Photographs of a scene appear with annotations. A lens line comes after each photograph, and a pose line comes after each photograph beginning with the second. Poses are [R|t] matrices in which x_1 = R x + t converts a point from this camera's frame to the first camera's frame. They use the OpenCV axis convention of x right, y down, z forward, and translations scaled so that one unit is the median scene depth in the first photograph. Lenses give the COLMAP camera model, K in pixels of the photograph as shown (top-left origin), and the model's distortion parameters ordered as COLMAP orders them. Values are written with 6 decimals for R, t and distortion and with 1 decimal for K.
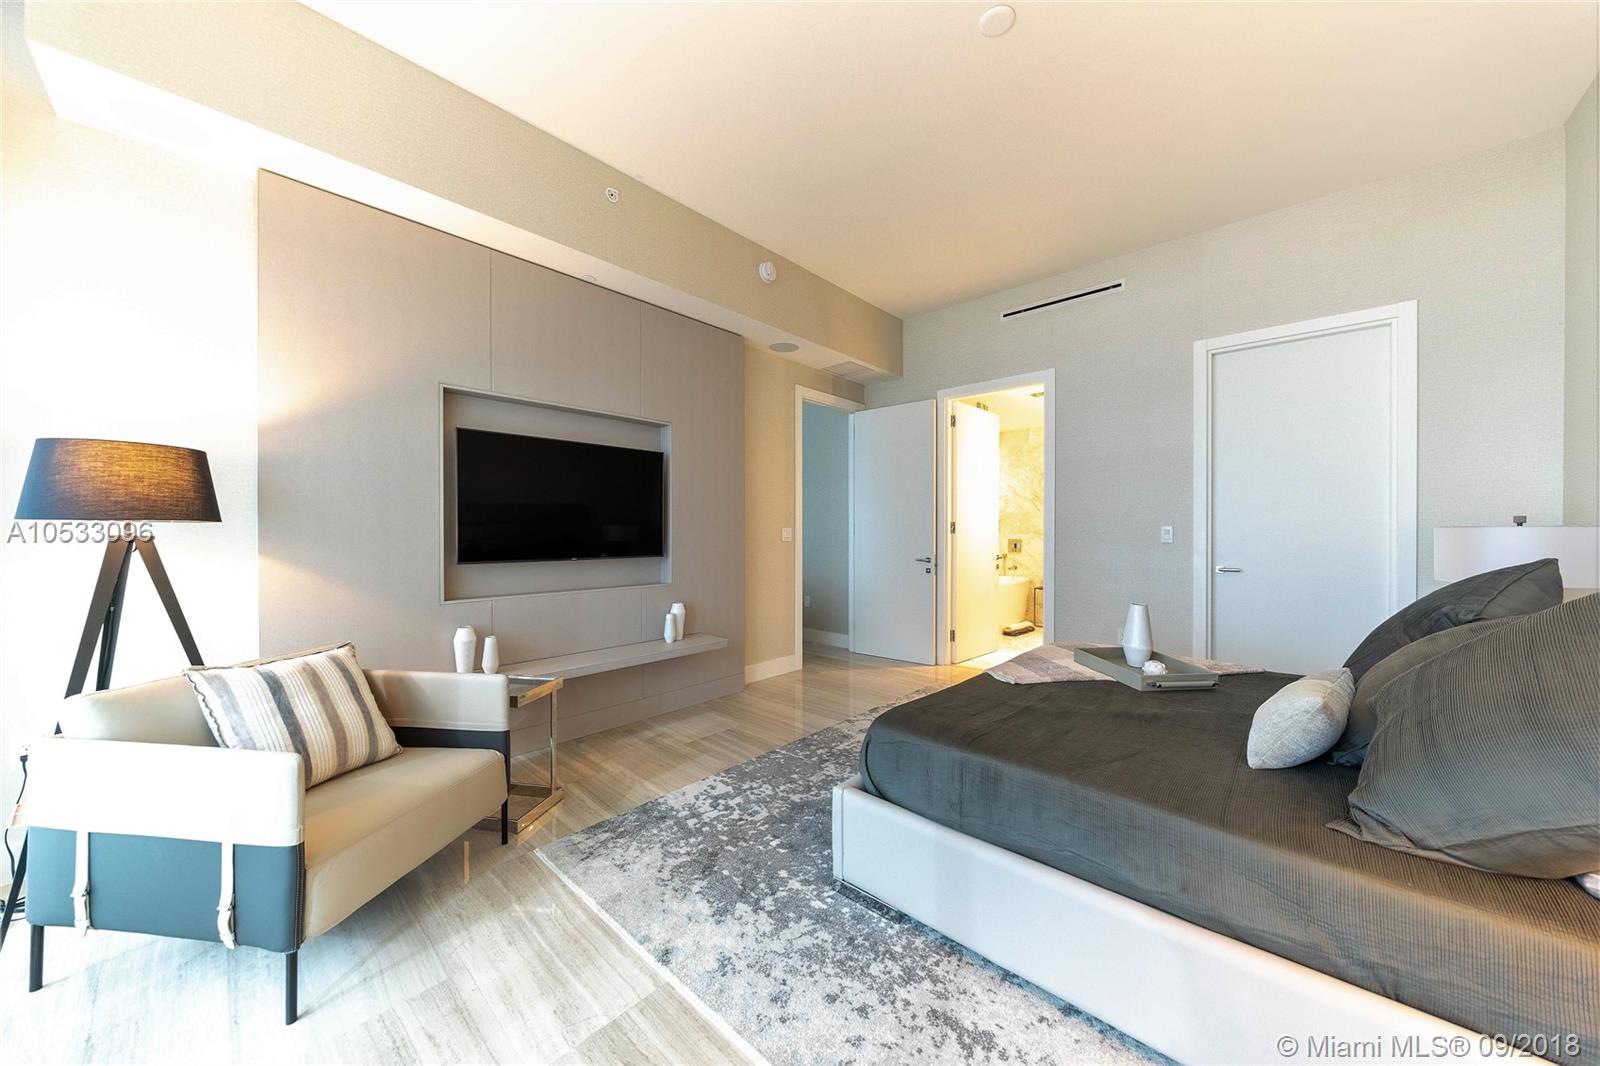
lens RADIAL K [[550.8, 0, 800.0], [0, 550.8, 533.0], [0, 0, 1]] dist [0.005179, -0.000041]
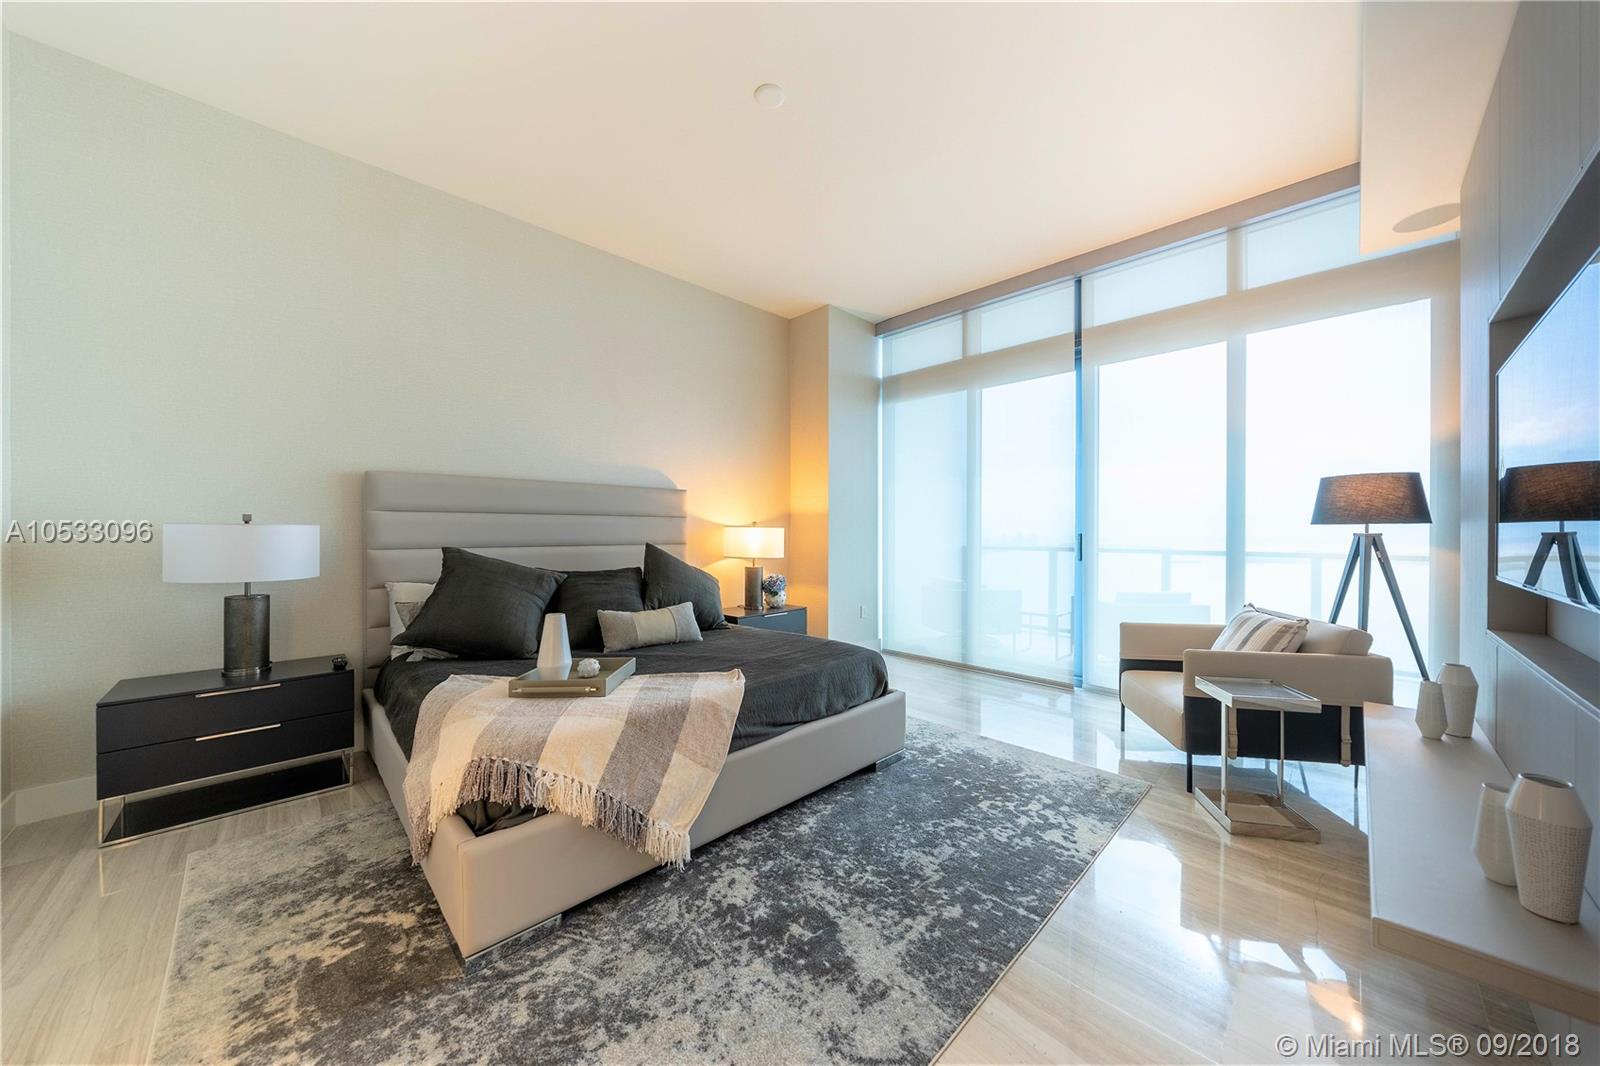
lens RADIAL K [[550.8, 0, 800.0], [0, 550.8, 533.0], [0, 0, 1]] dist [0.005179, -0.000041]
pose [[-0.998667, -0.011976, 0.050204, 0.185226], [-0.010973, 0.999735, 0.020213, -0.006397], [-0.050433, 0.019635, -0.998534, 1.662596]]
